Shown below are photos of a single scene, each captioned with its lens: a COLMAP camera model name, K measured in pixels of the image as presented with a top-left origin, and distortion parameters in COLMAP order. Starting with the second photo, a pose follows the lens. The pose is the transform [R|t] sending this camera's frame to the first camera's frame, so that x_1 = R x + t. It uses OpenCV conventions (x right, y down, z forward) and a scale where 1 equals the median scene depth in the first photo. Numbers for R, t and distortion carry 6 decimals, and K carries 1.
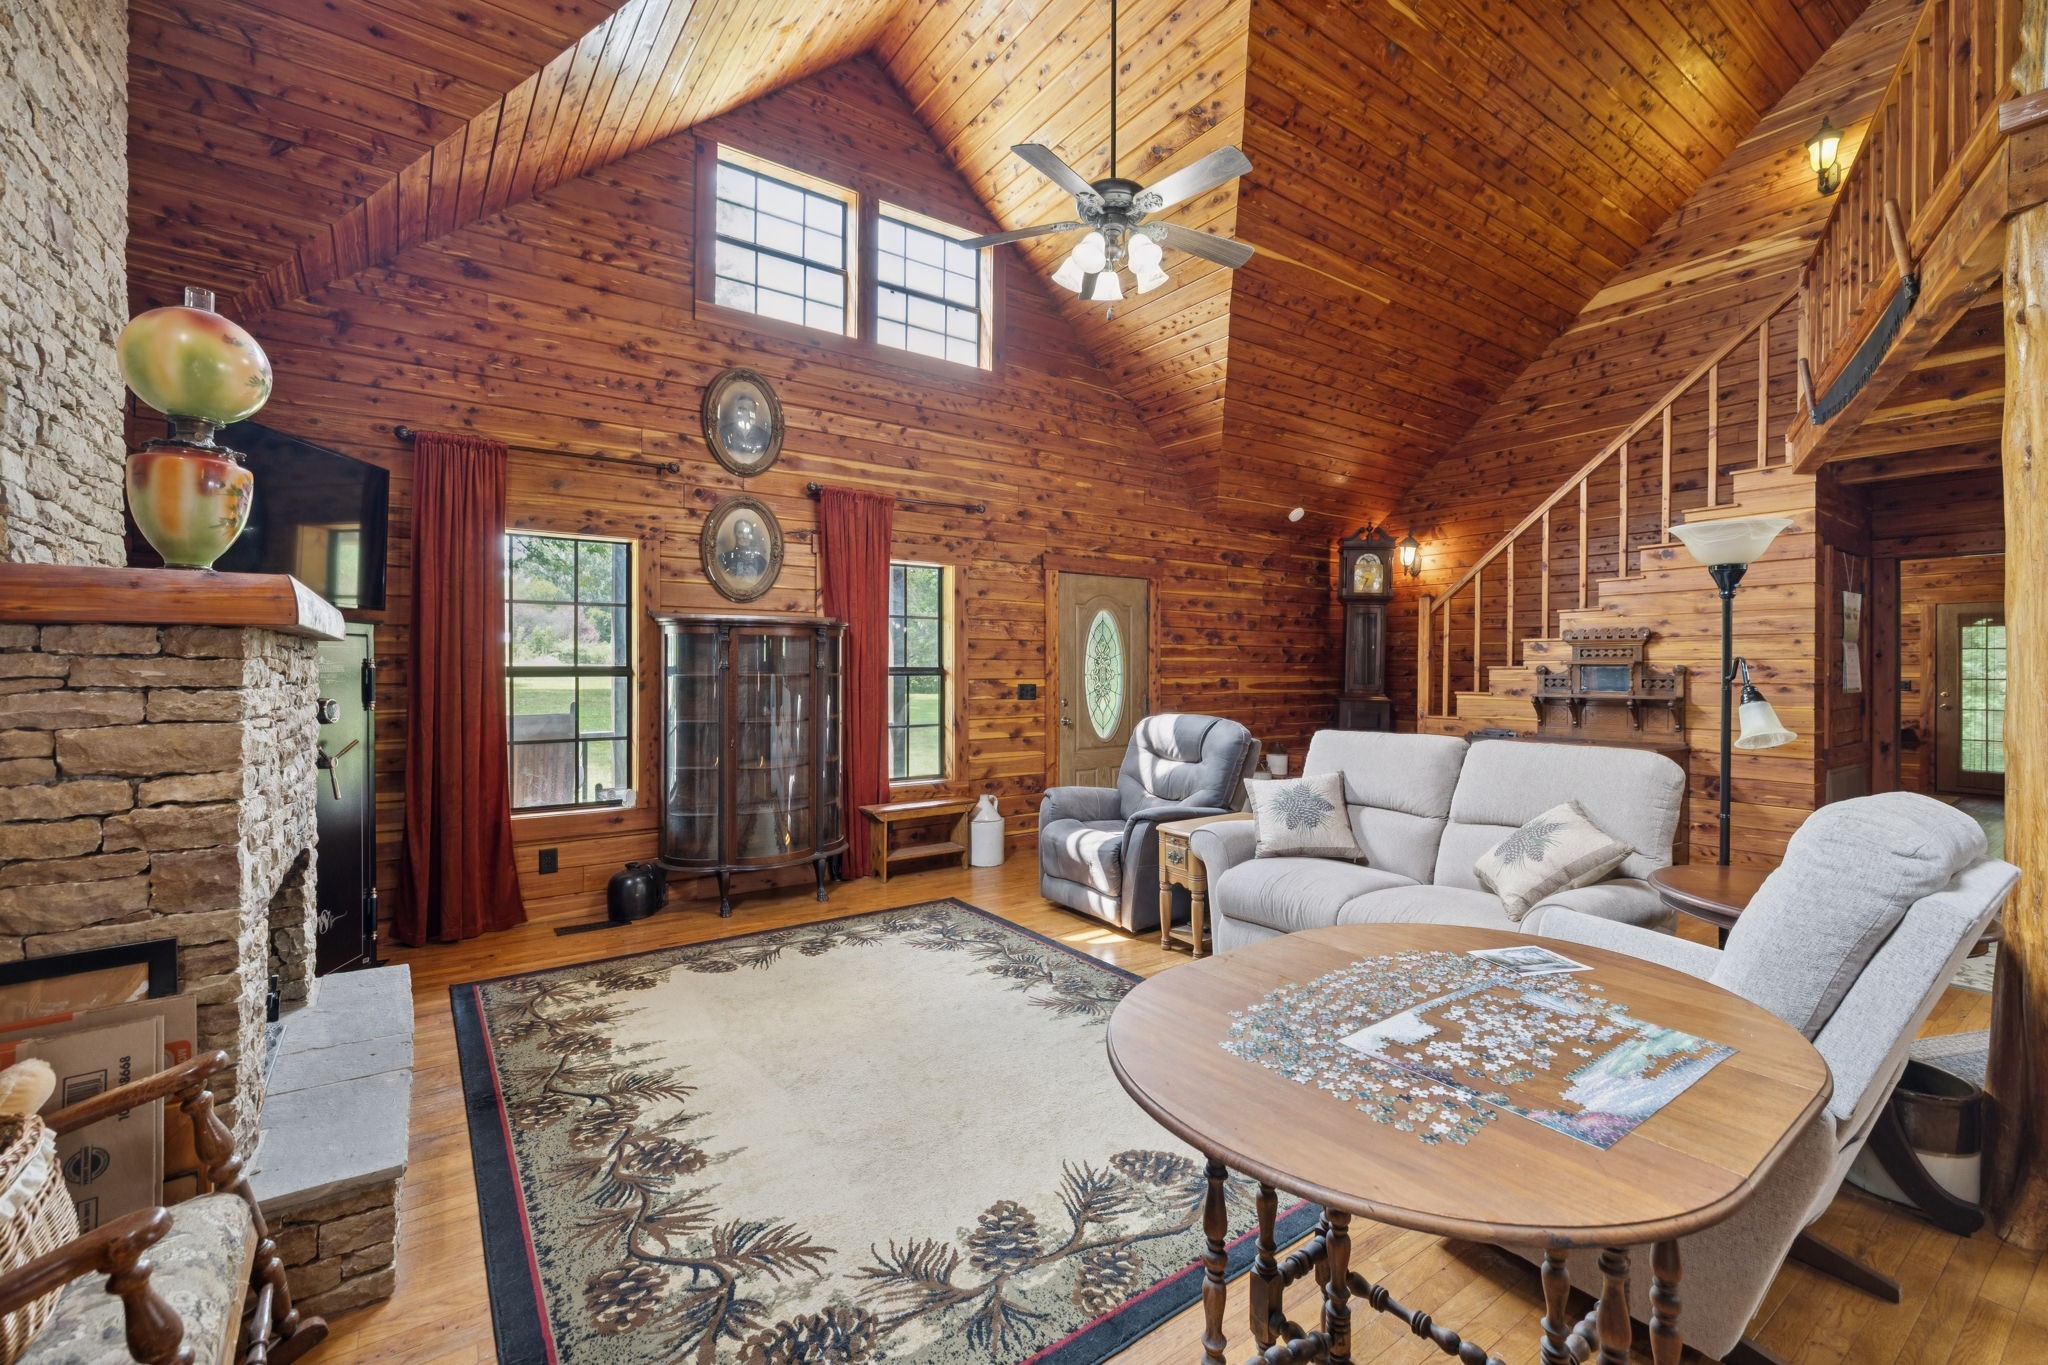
lens RADIAL K [[856.8, 0, 1024.9], [0, 856.8, 670.0], [0, 0, 1]] dist [-0.000570, 0.000515]
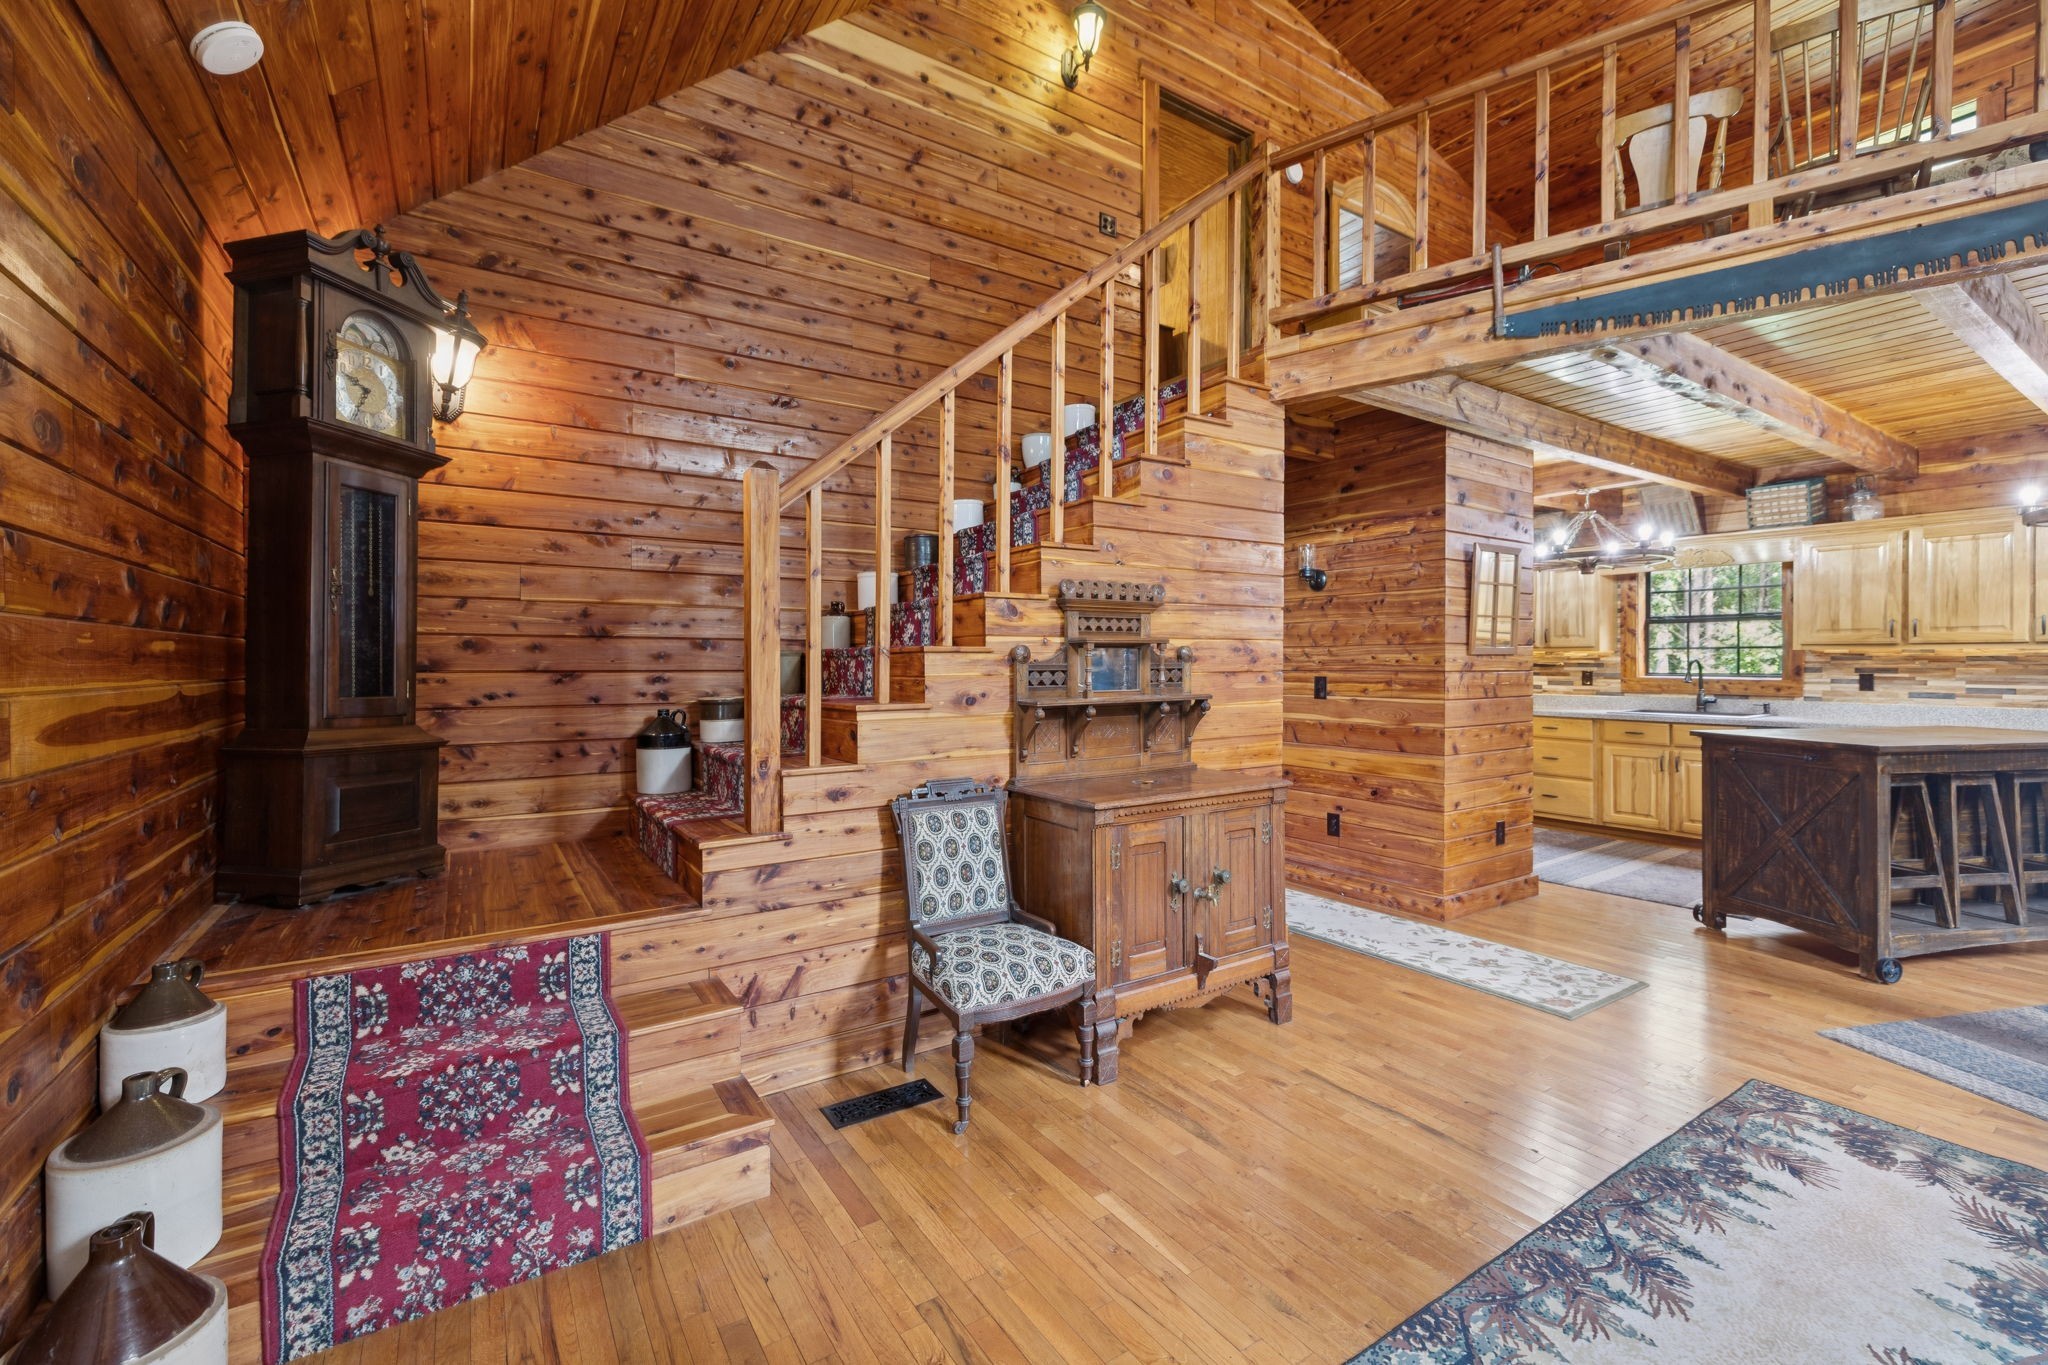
lens RADIAL K [[856.8, 0, 1018.5], [0, 856.8, 662.9], [0, 0, 1]] dist [-0.000570, 0.000515]
pose [[0.036692, -0.006473, 0.999306, 0.094349], [0.004129, 0.999971, 0.006326, 0.002185], [-0.999318, 0.003894, 0.036717, 1.024392]]
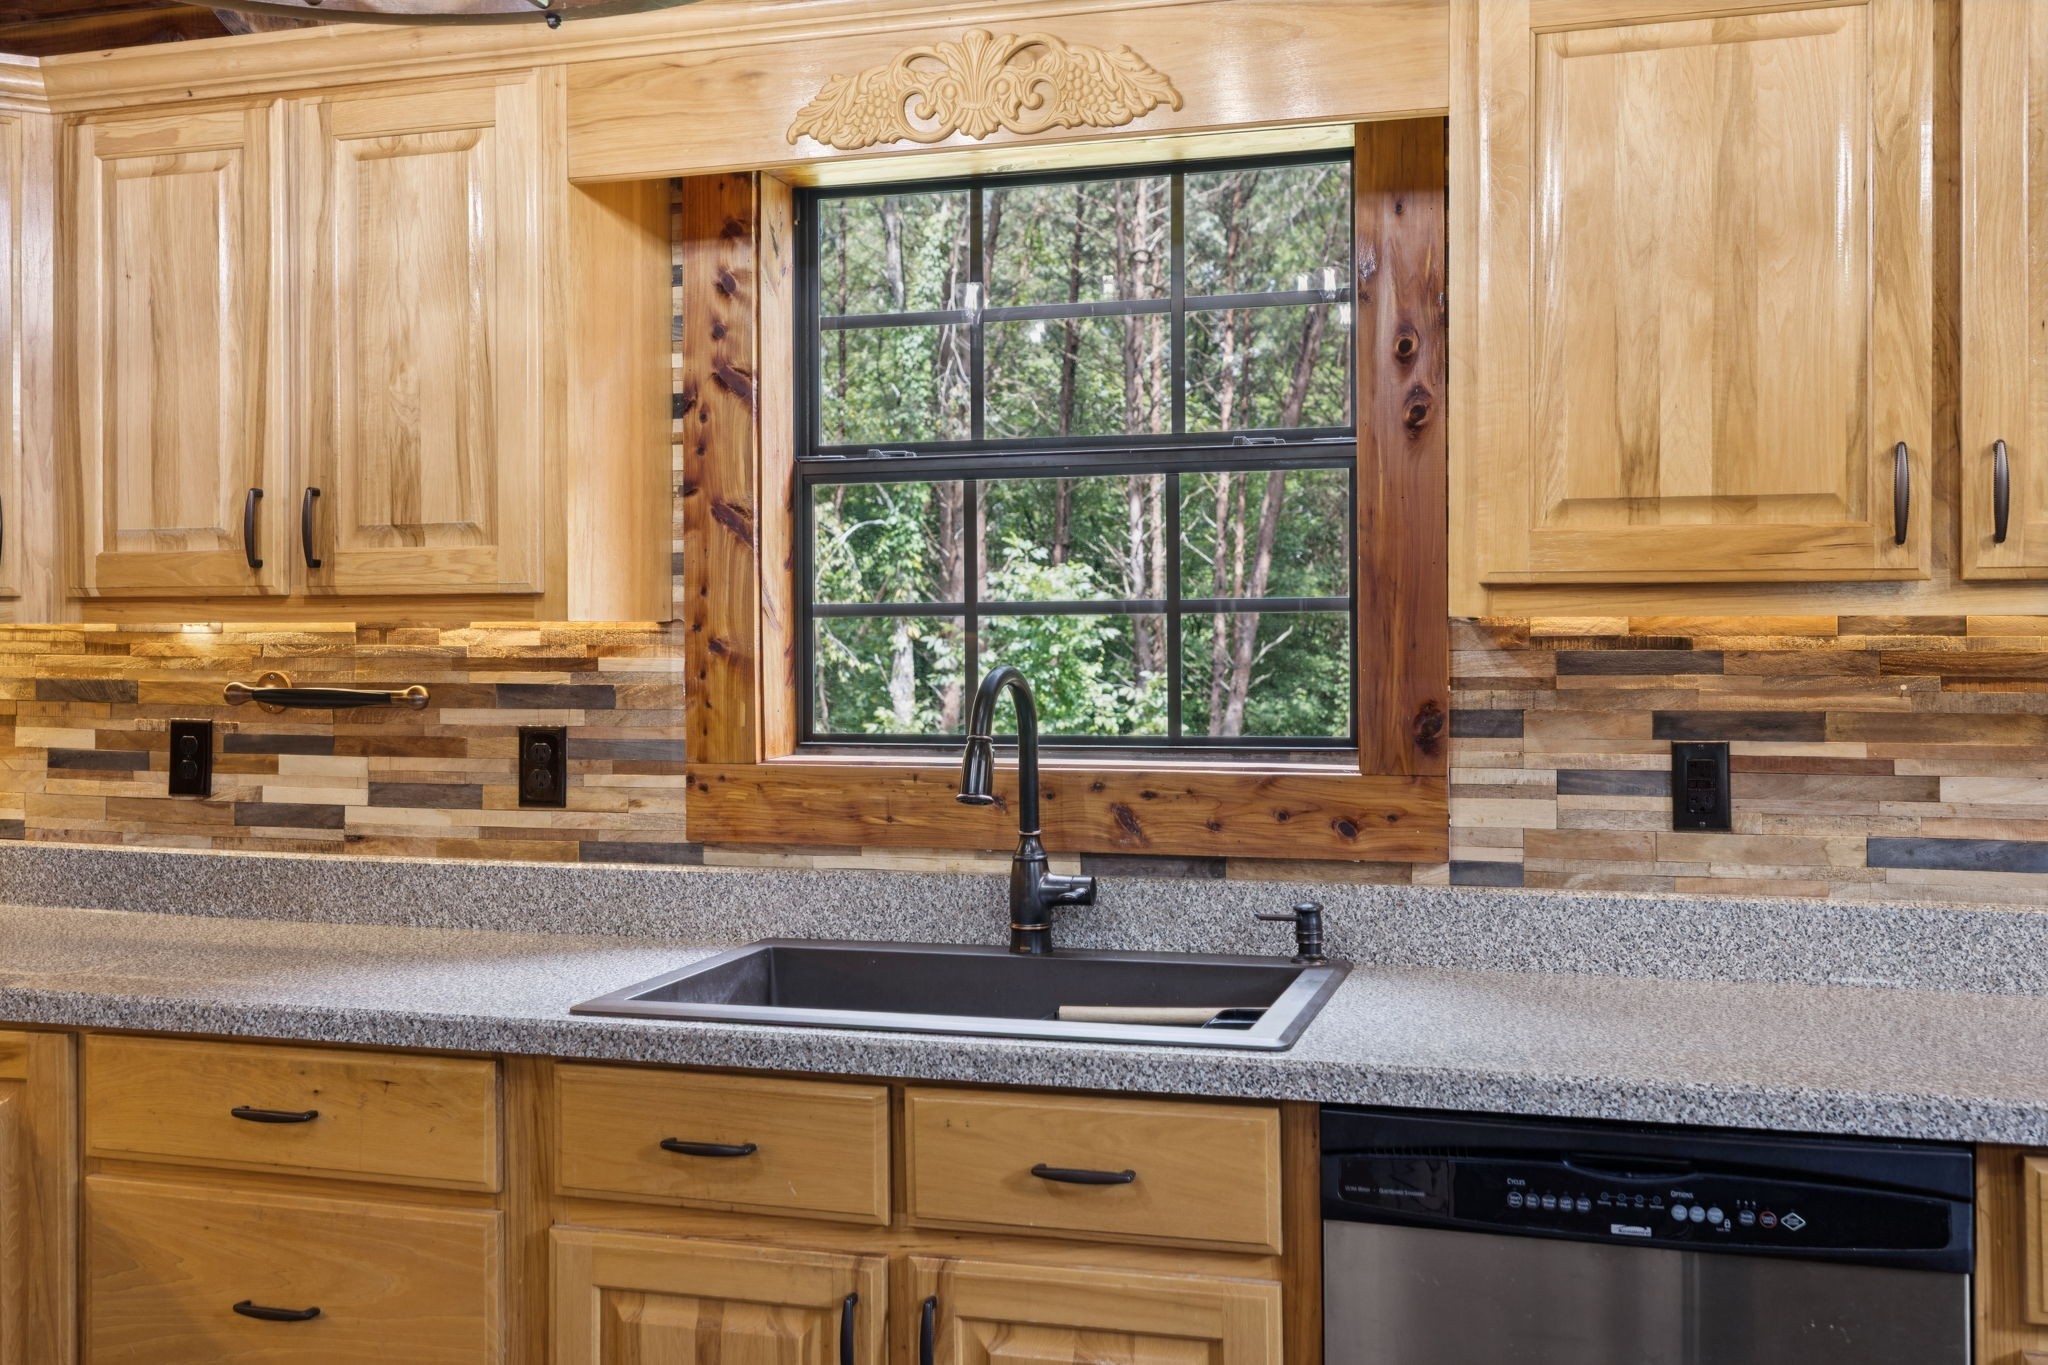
lens RADIAL K [[1938.5, 0, 1016.1], [0, 1938.5, 628.0], [0, 0, 1]] dist [0.002838, 0.000000]
pose [[-0.616096, 0.005732, 0.787650, 0.864717], [0.002409, 0.999983, -0.005393, 0.001243], [-0.787667, -0.001425, -0.616099, 0.475408]]
